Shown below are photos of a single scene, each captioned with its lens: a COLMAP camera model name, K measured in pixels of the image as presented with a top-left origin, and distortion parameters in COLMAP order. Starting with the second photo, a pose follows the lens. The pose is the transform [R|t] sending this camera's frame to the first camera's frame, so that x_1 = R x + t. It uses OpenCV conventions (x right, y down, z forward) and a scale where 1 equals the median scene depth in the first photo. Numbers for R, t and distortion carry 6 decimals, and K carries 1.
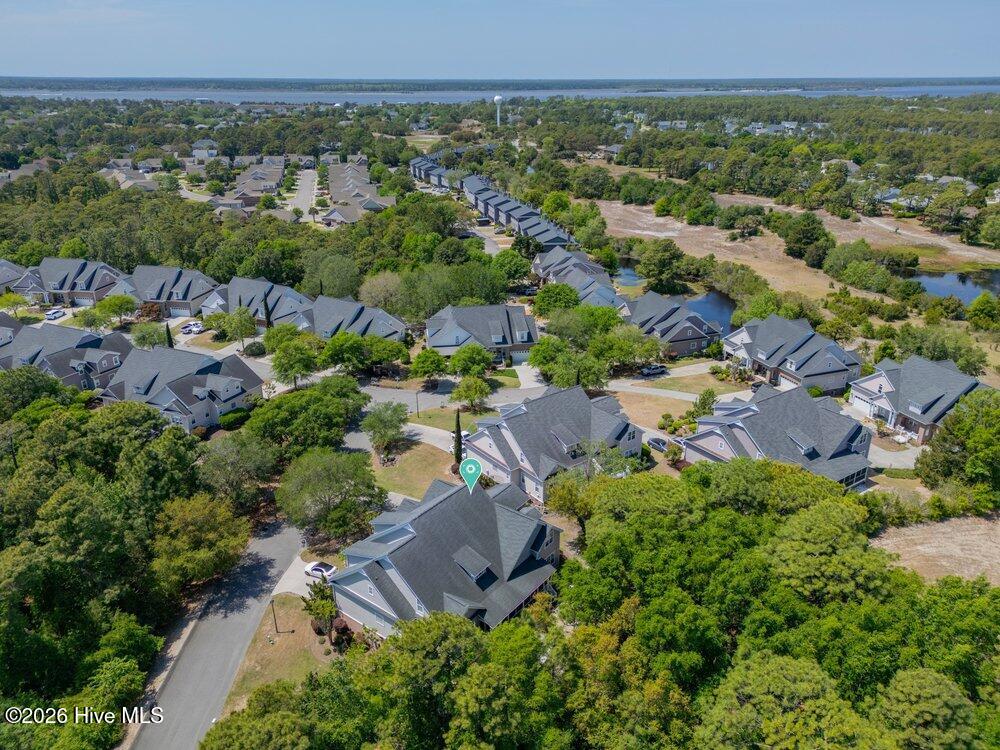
lens RADIAL K [[719.2, 0, 500.0], [0, 719.2, 375.0], [0, 0, 1]] dist [0.071661, -0.062768]
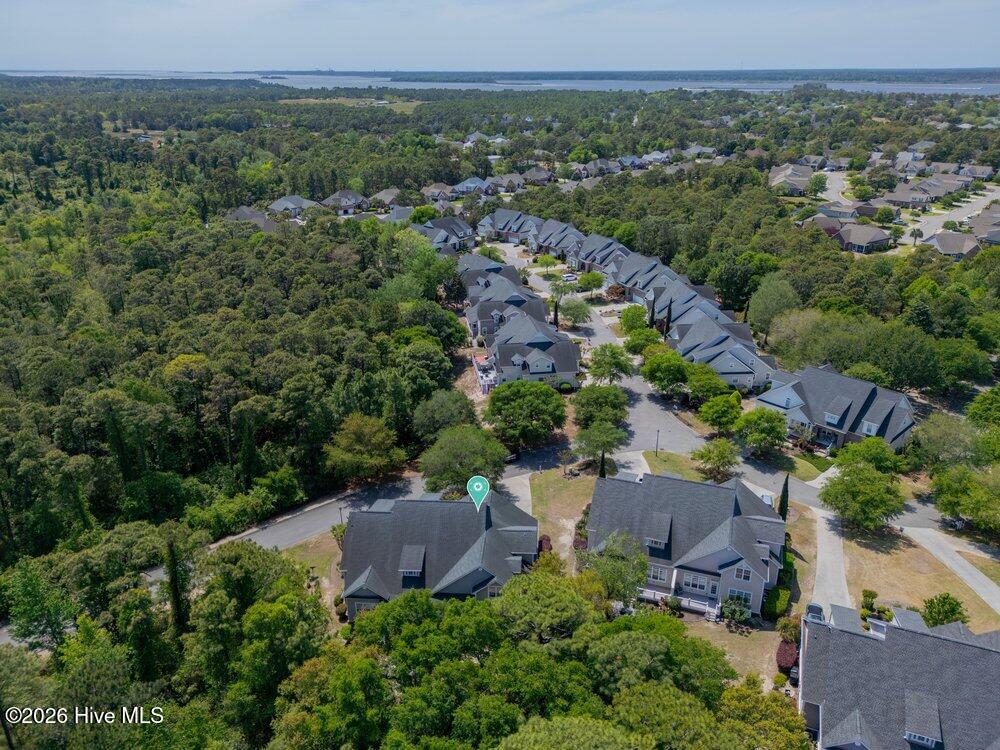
lens RADIAL K [[719.2, 0, 500.0], [0, 719.2, 375.0], [0, 0, 1]] dist [0.071661, -0.062768]
pose [[0.549882, 0.323571, -0.770020, 0.385336], [-0.315425, 0.934093, 0.167267, -0.110405], [0.773393, 0.150907, 0.615703, 0.193086]]
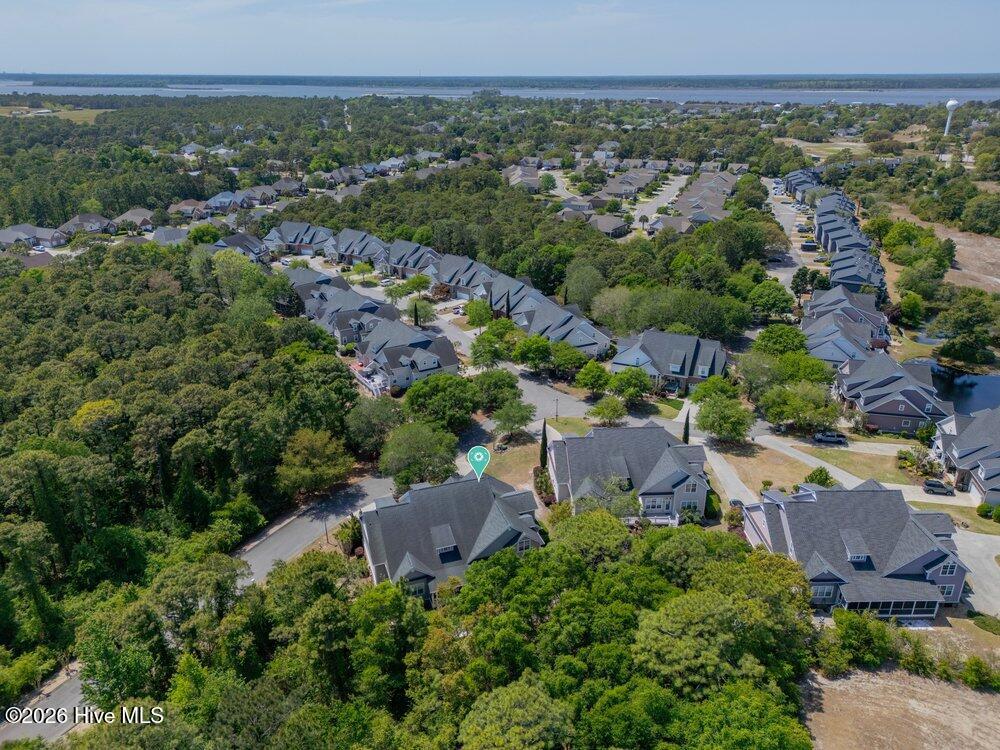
lens RADIAL K [[719.2, 0, 500.0], [0, 719.2, 375.0], [0, 0, 1]] dist [0.071661, -0.062768]
pose [[0.834633, 0.210481, -0.509005, 0.296797], [-0.207761, 0.976150, 0.062979, -0.051678], [0.510122, 0.053187, 0.858456, -0.003690]]
